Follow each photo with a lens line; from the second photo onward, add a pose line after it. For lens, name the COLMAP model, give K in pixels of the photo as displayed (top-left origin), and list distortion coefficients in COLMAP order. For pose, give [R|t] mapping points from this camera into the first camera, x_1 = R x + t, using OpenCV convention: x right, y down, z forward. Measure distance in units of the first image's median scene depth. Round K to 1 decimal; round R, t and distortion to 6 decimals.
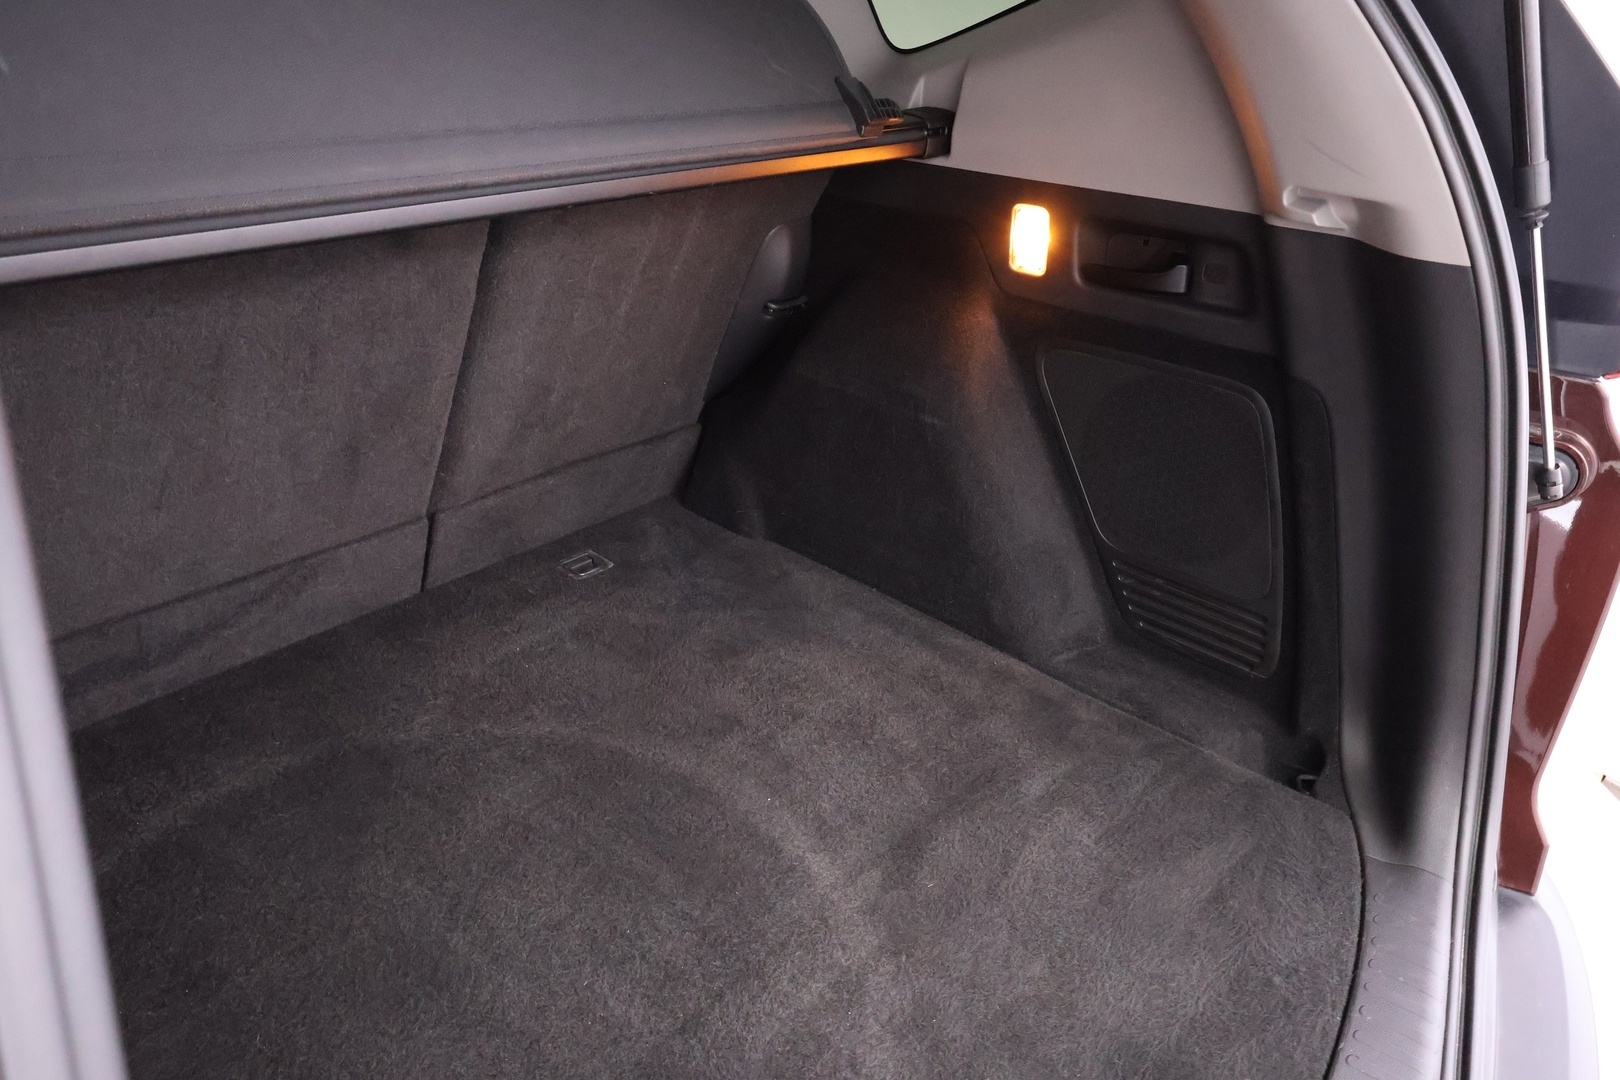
lens RADIAL K [[1270.9, 0, 809.2], [0, 1270.9, 551.5], [0, 0, 1]] dist [0.002583, -0.007072]
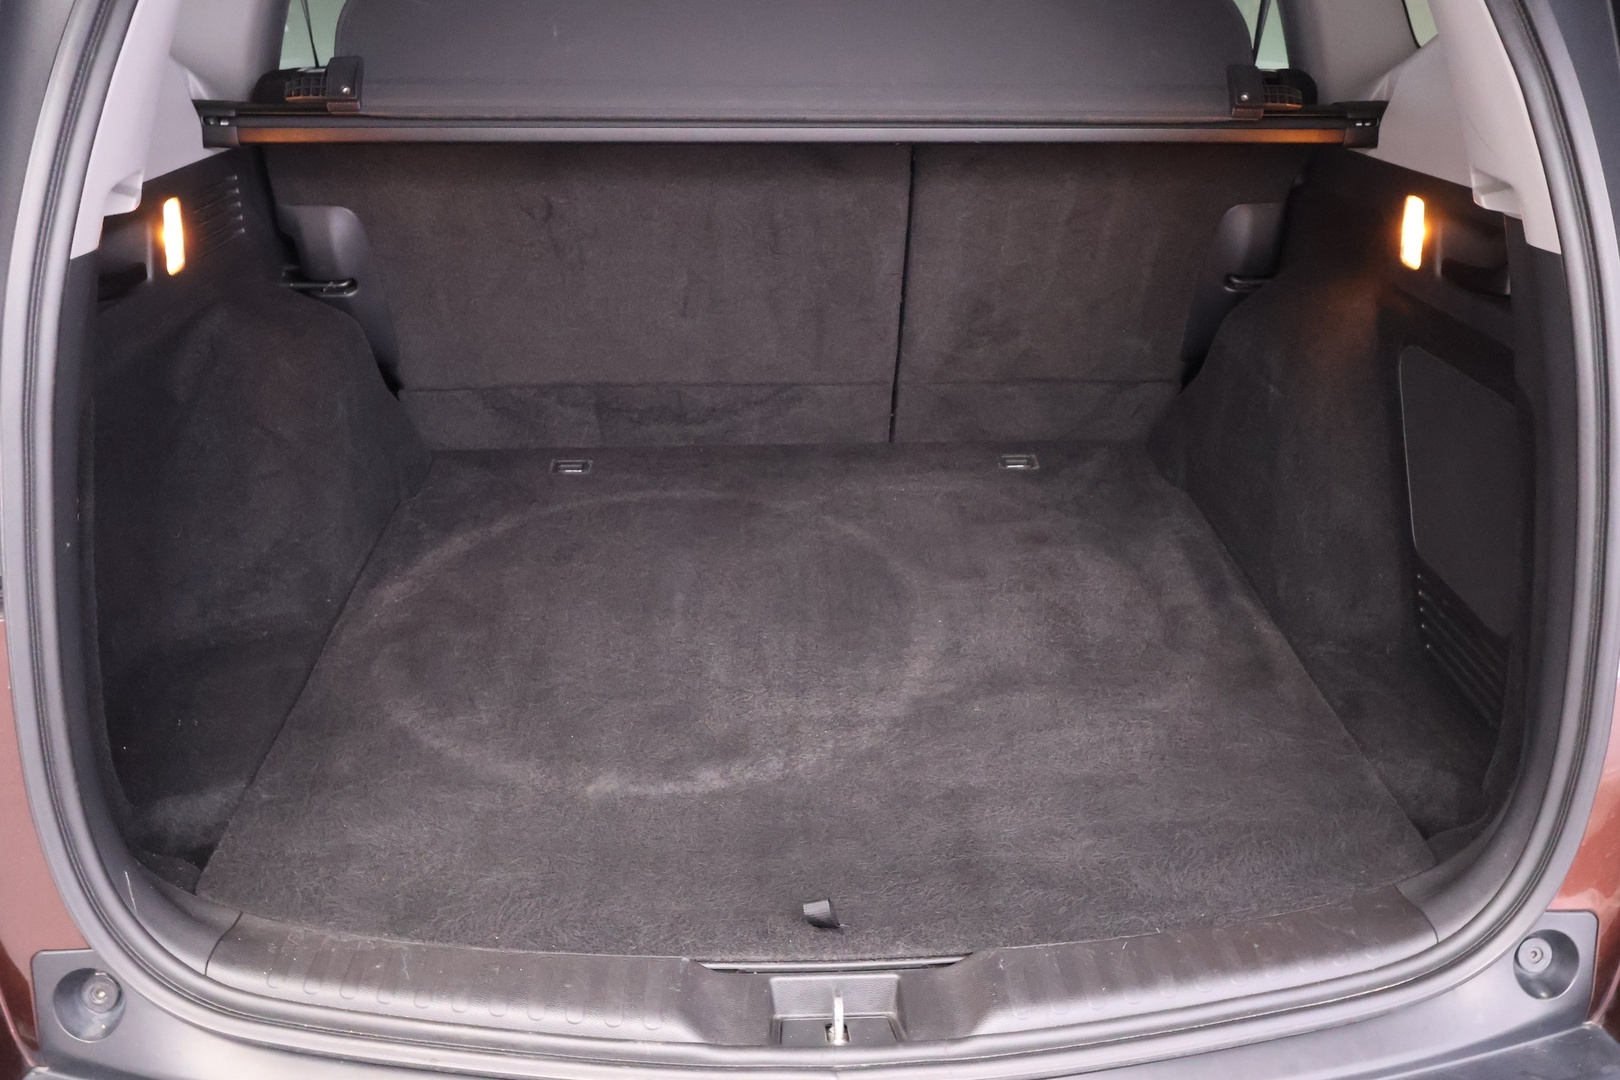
lens RADIAL K [[1270.9, 0, 809.2], [0, 1270.9, 551.5], [0, 0, 1]] dist [0.002583, -0.007072]
pose [[0.650409, 0.274791, -0.708137, 0.677797], [-0.298618, 0.949707, 0.094258, 0.042598], [0.698424, 0.150157, 0.699755, 0.008963]]
